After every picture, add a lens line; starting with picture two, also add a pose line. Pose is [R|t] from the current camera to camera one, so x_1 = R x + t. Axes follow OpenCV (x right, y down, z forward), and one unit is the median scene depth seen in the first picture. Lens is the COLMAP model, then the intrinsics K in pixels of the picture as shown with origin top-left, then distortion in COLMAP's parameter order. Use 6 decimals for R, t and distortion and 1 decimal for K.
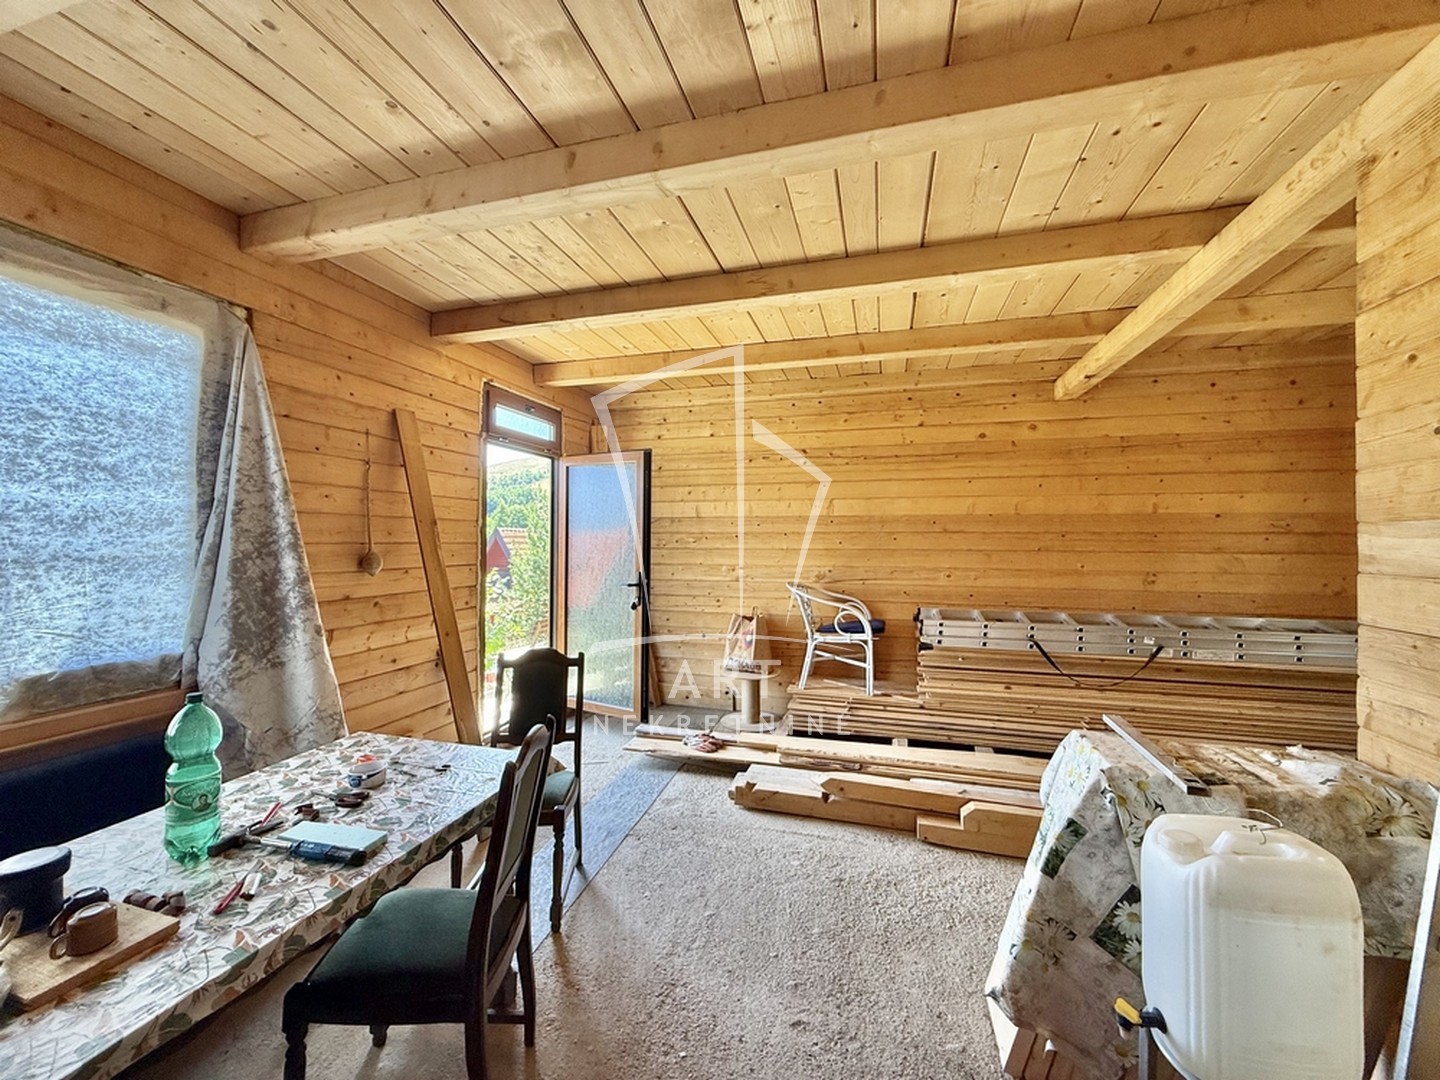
lens RADIAL K [[577.4, 0, 716.5], [0, 577.4, 537.3], [0, 0, 1]] dist [-0.000674, -0.000541]
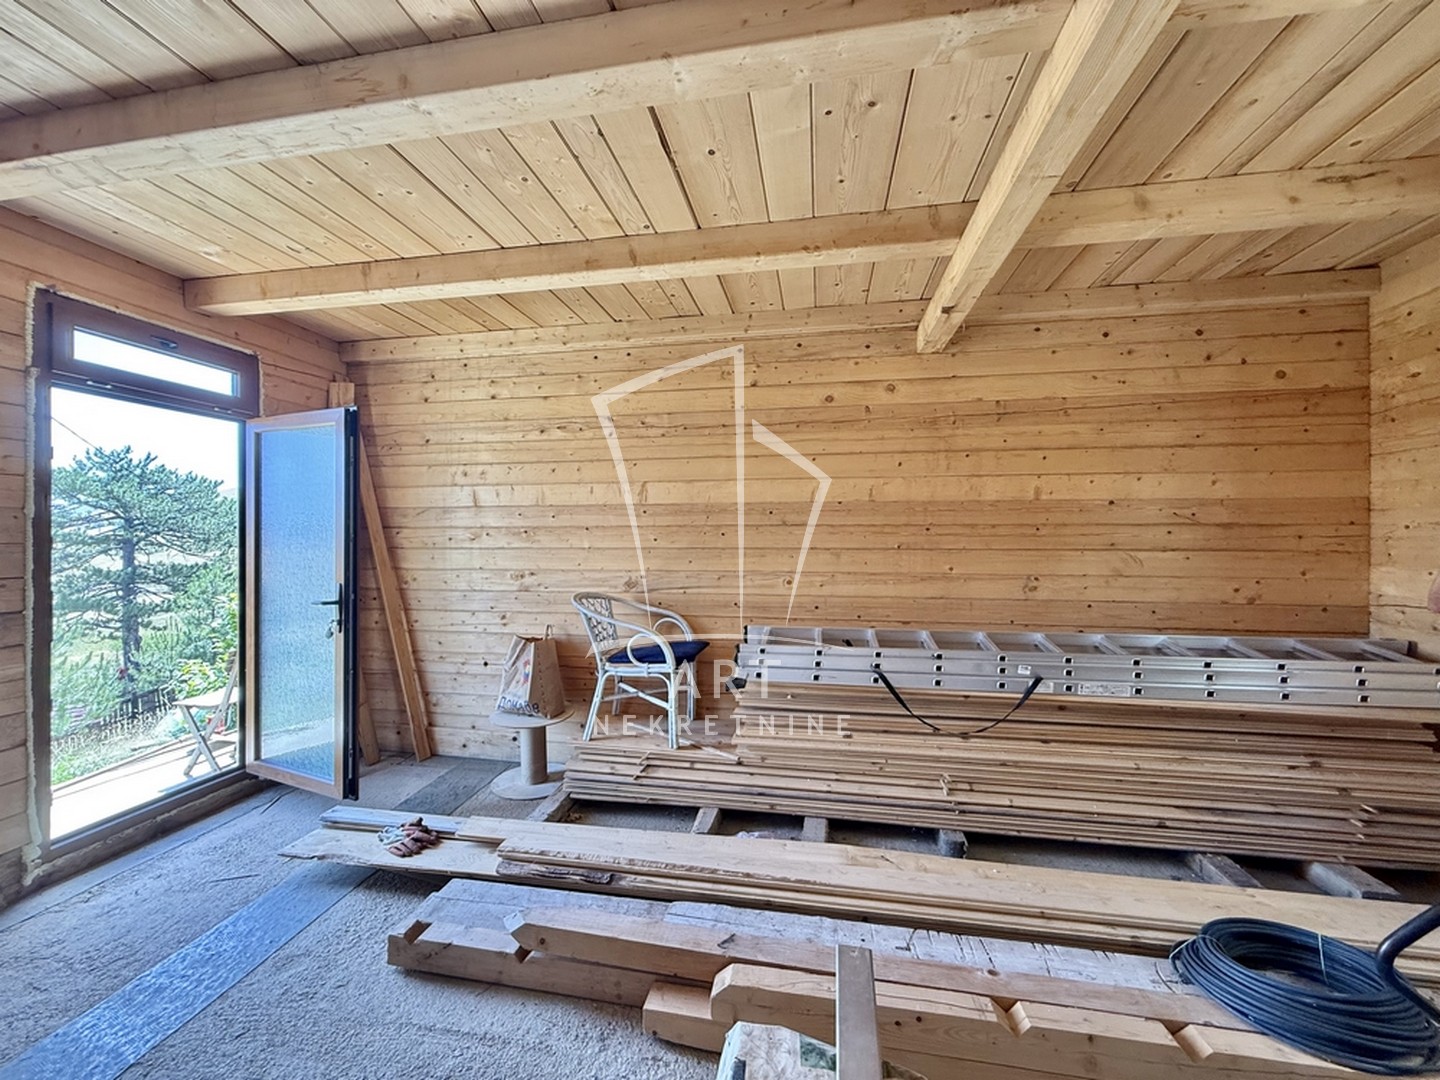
lens RADIAL K [[577.4, 0, 717.7], [0, 577.4, 537.0], [0, 0, 1]] dist [-0.000674, -0.000541]
pose [[0.994282, -0.004571, 0.106692, 0.248585], [0.003954, 0.999974, 0.005989, 0.002140], [-0.106717, -0.005533, 0.994274, 0.272111]]
